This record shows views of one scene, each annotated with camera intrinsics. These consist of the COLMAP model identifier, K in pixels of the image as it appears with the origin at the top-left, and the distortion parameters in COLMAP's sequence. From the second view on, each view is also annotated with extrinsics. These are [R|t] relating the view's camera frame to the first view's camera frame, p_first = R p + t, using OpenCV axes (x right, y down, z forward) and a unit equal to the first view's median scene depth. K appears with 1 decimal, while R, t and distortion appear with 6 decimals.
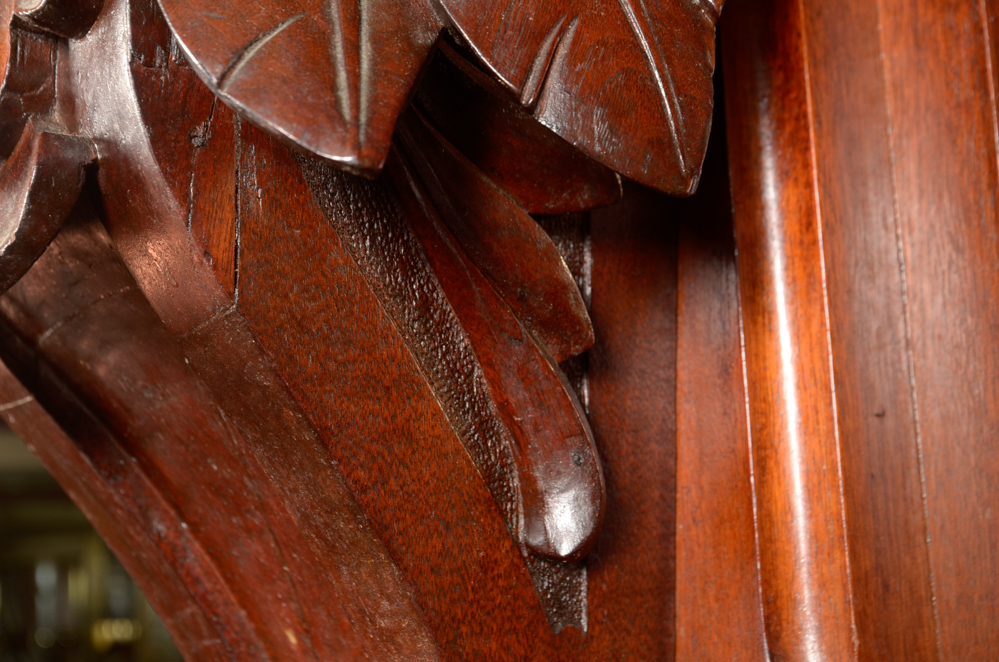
lens RADIAL K [[1465.6, 0, 499.5], [0, 1465.6, 331.0], [0, 0, 1]] dist [0.020897, 0.108168]
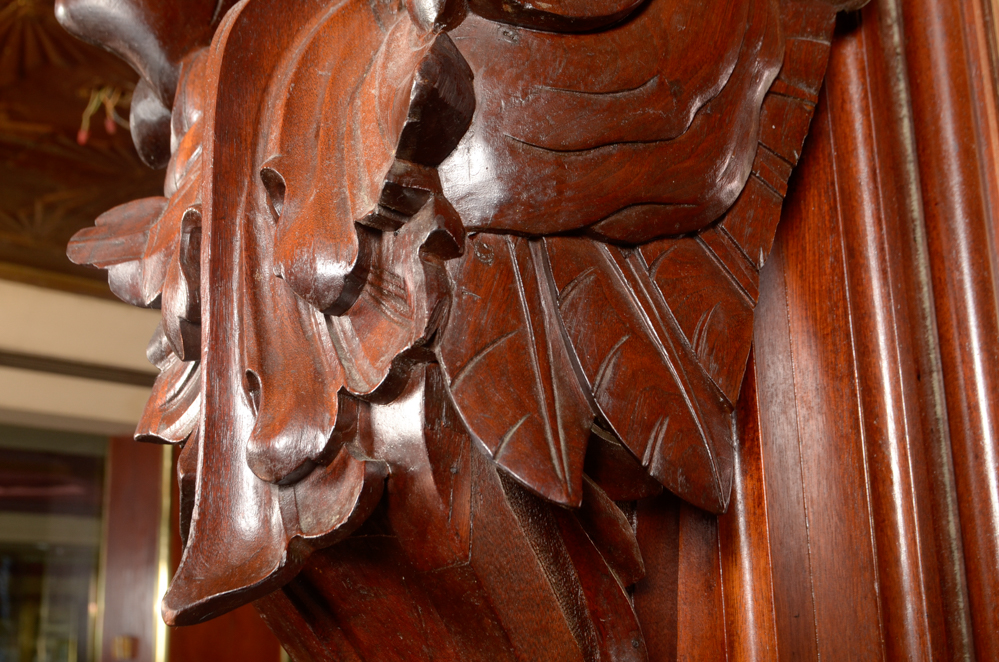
lens RADIAL K [[1296.1, 0, 499.5], [0, 1296.1, 331.0], [0, 0, 1]] dist [-0.001113, 0.012249]
pose [[0.991210, 0.047286, 0.123557, -0.310788], [-0.038432, 0.996585, -0.073087, -0.162616], [-0.126591, 0.067696, 0.989642, -0.517790]]
